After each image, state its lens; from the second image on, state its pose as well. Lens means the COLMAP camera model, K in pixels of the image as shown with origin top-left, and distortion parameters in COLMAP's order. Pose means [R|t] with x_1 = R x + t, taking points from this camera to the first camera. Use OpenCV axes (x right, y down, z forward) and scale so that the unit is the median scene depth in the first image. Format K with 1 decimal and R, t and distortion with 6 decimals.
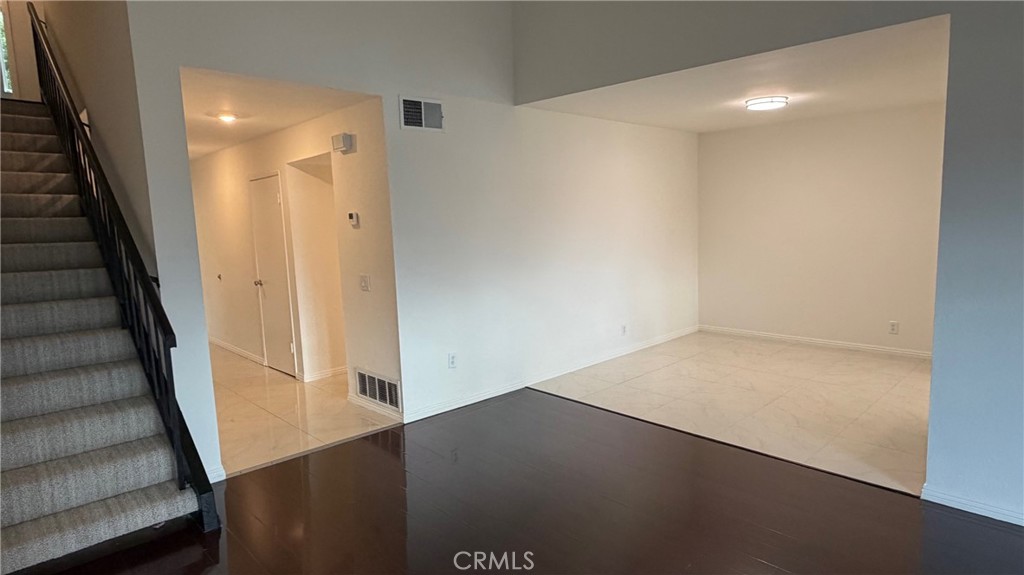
lens RADIAL K [[572.4, 0, 511.2], [0, 572.4, 291.5], [0, 0, 1]] dist [0.016372, 0.000892]
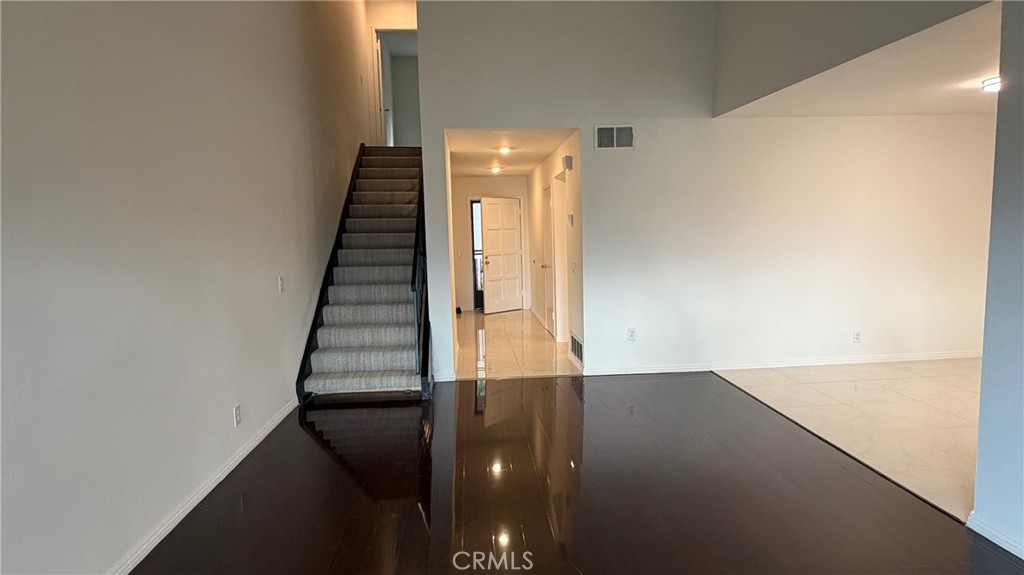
lens RADIAL K [[570.3, 0, 515.0], [0, 570.3, 284.8], [0, 0, 1]] dist [0.036554, 0.000218]
pose [[0.781068, 0.073424, -0.620114, 0.490409], [-0.078457, 0.996733, 0.019196, 0.011520], [0.619497, 0.033659, 0.784277, -0.127293]]
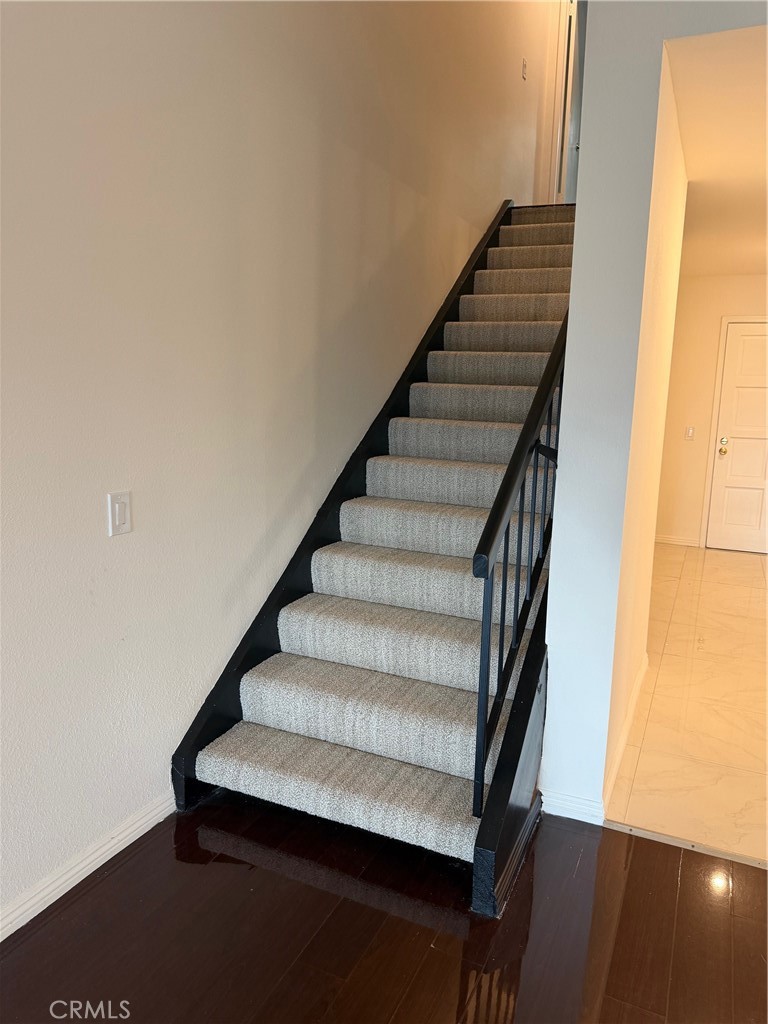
lens RADIAL K [[726.1, 0, 384.3], [0, 726.1, 508.1], [0, 0, 1]] dist [0.007567, 0.001729]
pose [[0.363284, 0.199282, -0.910116, 0.002624], [-0.145539, 0.977003, 0.155834, -0.041465], [0.920241, 0.075845, 0.383933, 0.419256]]
